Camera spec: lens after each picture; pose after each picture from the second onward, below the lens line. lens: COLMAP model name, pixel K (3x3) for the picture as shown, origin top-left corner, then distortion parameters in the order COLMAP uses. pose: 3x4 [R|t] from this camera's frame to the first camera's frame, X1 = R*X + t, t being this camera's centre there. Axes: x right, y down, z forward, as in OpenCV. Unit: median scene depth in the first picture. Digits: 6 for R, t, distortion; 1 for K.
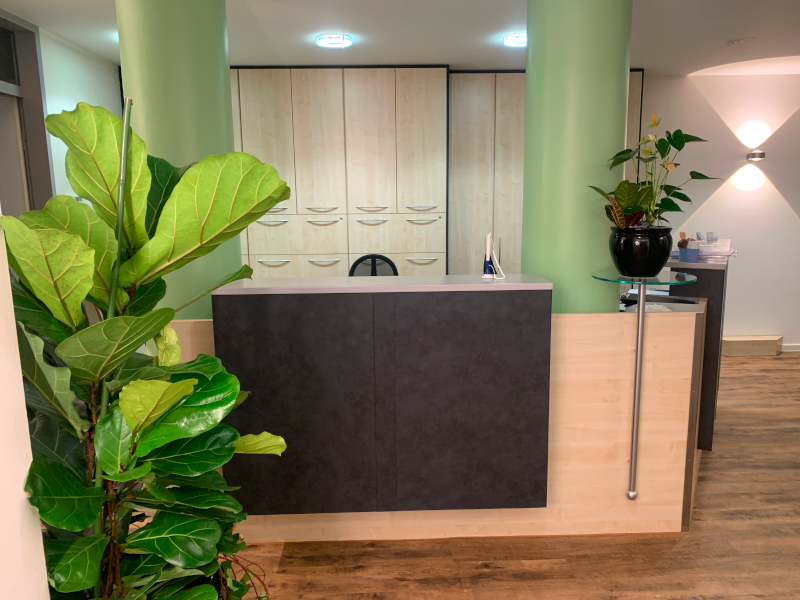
lens RADIAL K [[604.8, 0, 400.0], [0, 604.8, 300.0], [0, 0, 1]] dist [-0.001949, -0.001710]
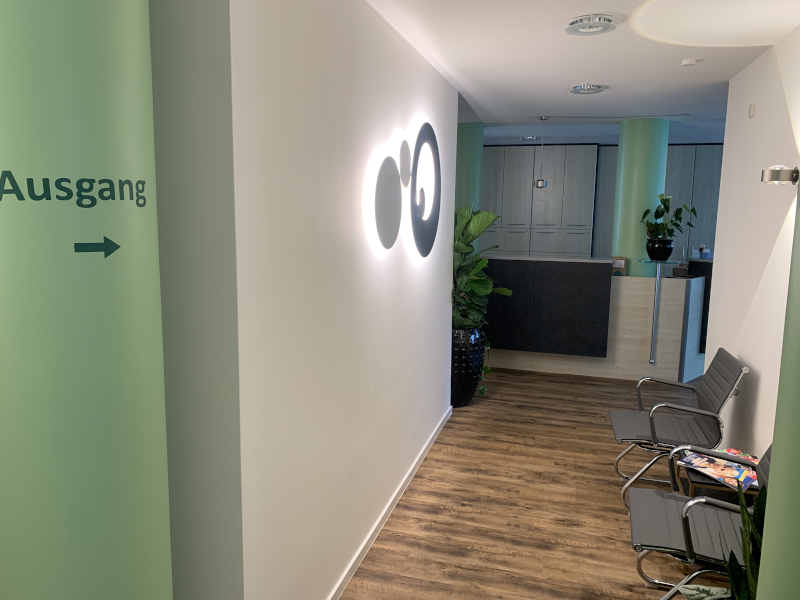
lens RADIAL K [[610.9, 0, 398.9], [0, 610.9, 296.6], [0, 0, 1]] dist [0.003424, -0.006053]
pose [[0.951676, 0.069502, -0.299137, 0.162796], [-0.076879, 0.996956, -0.012950, 0.191161], [0.297327, 0.035322, 0.954122, -1.421606]]
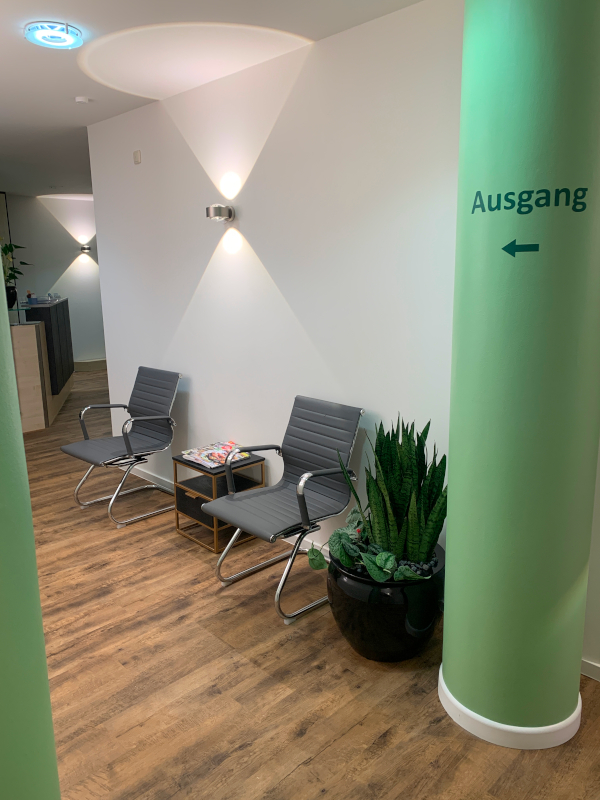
lens RADIAL K [[610.9, 0, 298.5], [0, 610.9, 395.8], [0, 0, 1]] dist [0.003424, -0.006053]
pose [[0.732545, -0.135719, 0.667052, -0.330405], [0.119379, 0.990350, 0.070396, 0.233644], [-0.670169, 0.028064, 0.741678, -1.295709]]
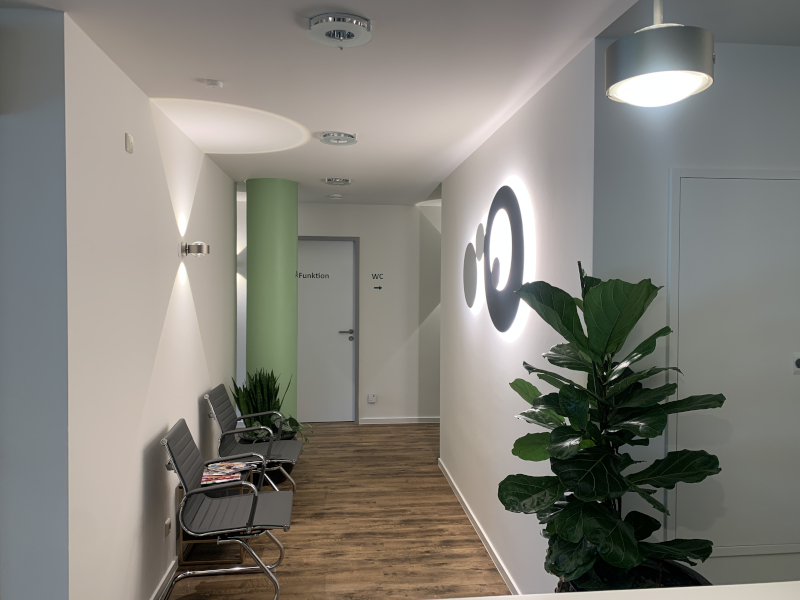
lens RADIAL K [[604.8, 0, 400.0], [0, 604.8, 300.0], [0, 0, 1]] dist [-0.001949, -0.001710]
pose [[-0.996844, 0.010212, -0.078724, 0.099589], [-0.006109, 0.978883, 0.204332, -0.248986], [0.079148, 0.204168, -0.975731, 1.161600]]
